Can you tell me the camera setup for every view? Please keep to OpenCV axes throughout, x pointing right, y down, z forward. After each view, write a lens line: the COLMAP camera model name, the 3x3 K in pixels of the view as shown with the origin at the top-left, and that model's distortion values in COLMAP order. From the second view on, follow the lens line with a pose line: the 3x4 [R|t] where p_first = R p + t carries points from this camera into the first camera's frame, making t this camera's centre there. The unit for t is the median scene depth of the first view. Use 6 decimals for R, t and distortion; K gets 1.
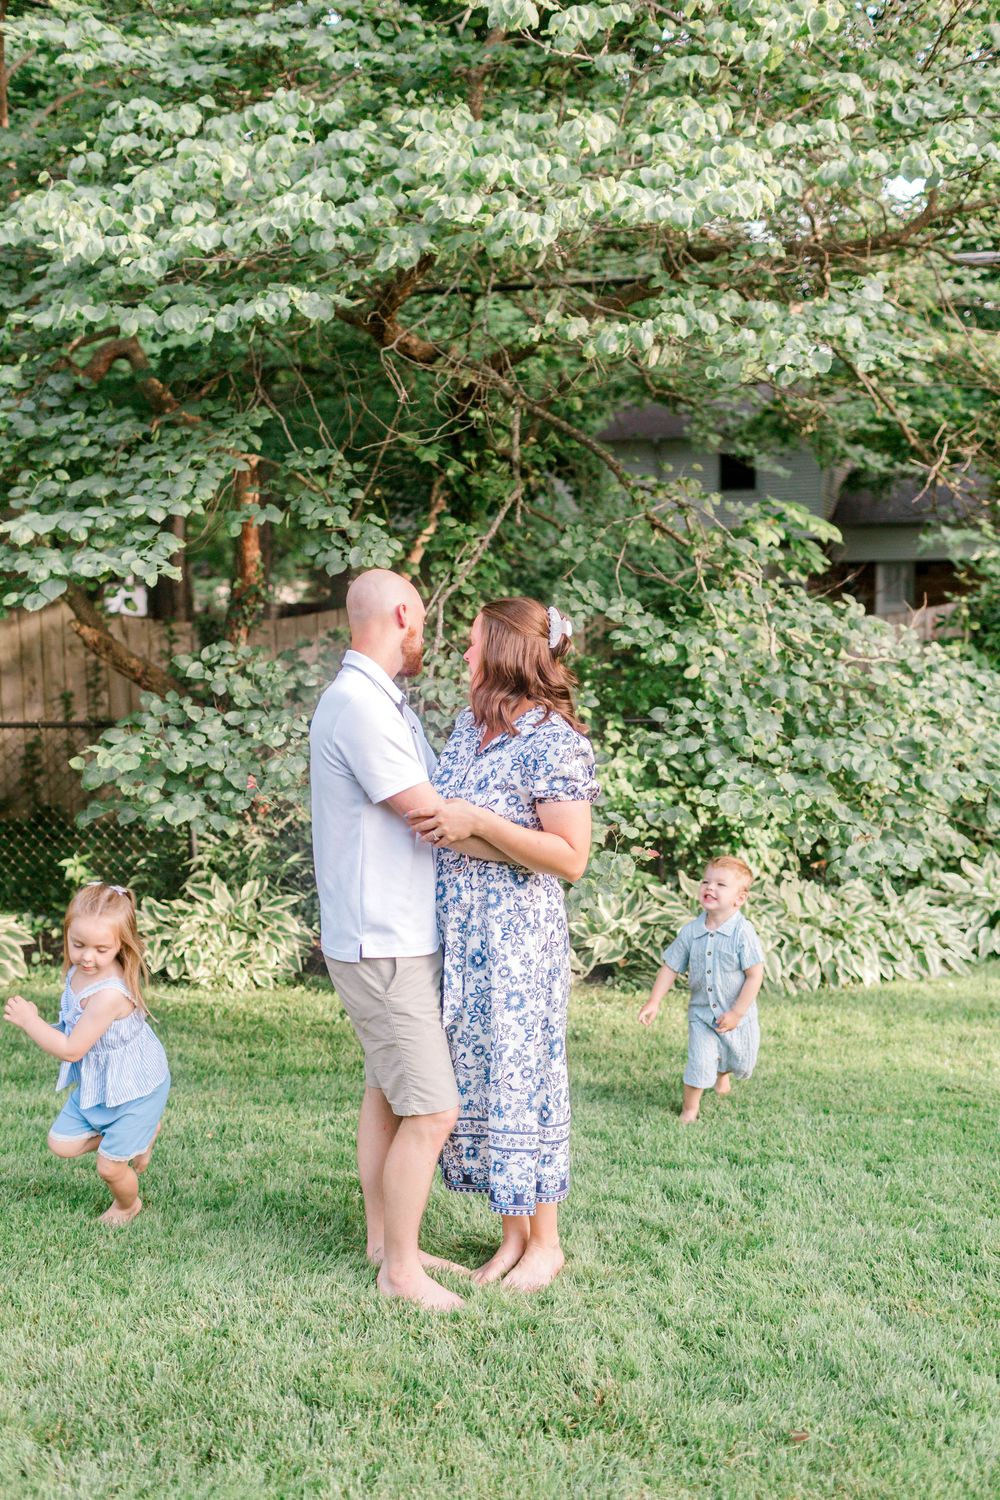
lens RADIAL K [[1464.3, 0, 496.0], [0, 1464.3, 745.2], [0, 0, 1]] dist [-0.044304, 0.000000]
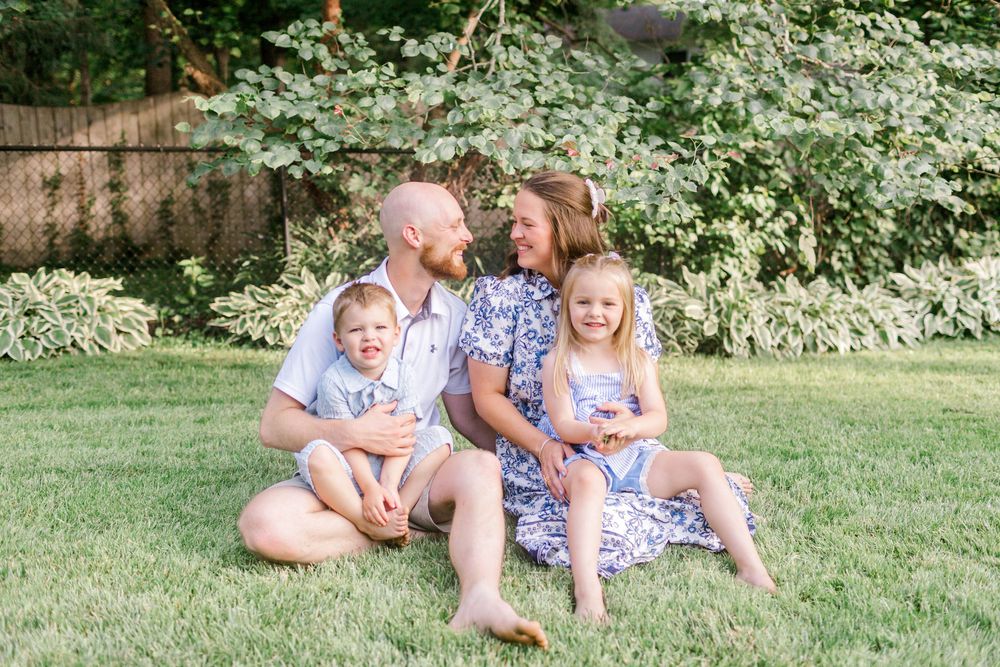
lens RADIAL K [[976.2, 0, 503.8], [0, 976.2, 335.5], [0, 0, 1]] dist [-0.044304, 0.000000]
pose [[0.999917, 0.010021, 0.008113, -0.032816], [-0.010484, 0.998196, 0.059112, 0.101284], [-0.007506, -0.059192, 0.998218, 0.187439]]
